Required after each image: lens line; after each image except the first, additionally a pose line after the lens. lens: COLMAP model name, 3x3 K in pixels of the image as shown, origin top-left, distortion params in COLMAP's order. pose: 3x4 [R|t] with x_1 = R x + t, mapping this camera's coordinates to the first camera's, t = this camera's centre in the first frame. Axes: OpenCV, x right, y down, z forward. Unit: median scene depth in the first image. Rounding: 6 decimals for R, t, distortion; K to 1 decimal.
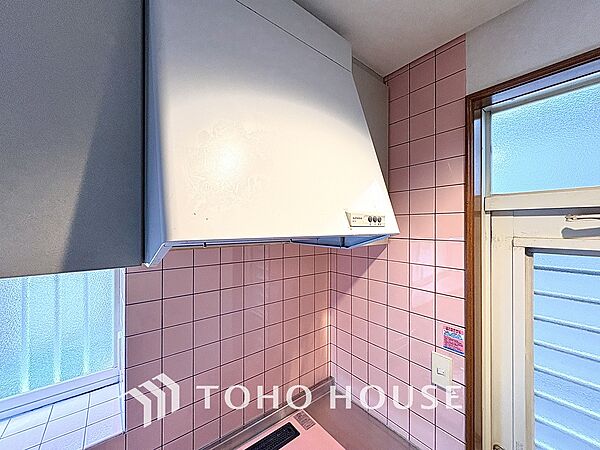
lens RADIAL K [[239.1, 0, 301.3], [0, 239.1, 225.5], [0, 0, 1]] dist [-0.002377, -0.000194]
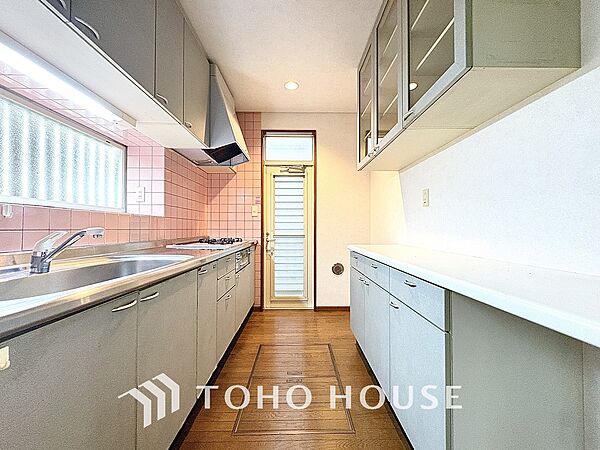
lens RADIAL K [[239.1, 0, 301.2], [0, 239.1, 225.9], [0, 0, 1]] dist [-0.002377, -0.000194]
pose [[0.609019, 0.010682, 0.793084, -1.676974], [-0.001779, 0.999925, -0.012102, 0.883907], [-0.793154, 0.005959, 0.608992, -1.548823]]
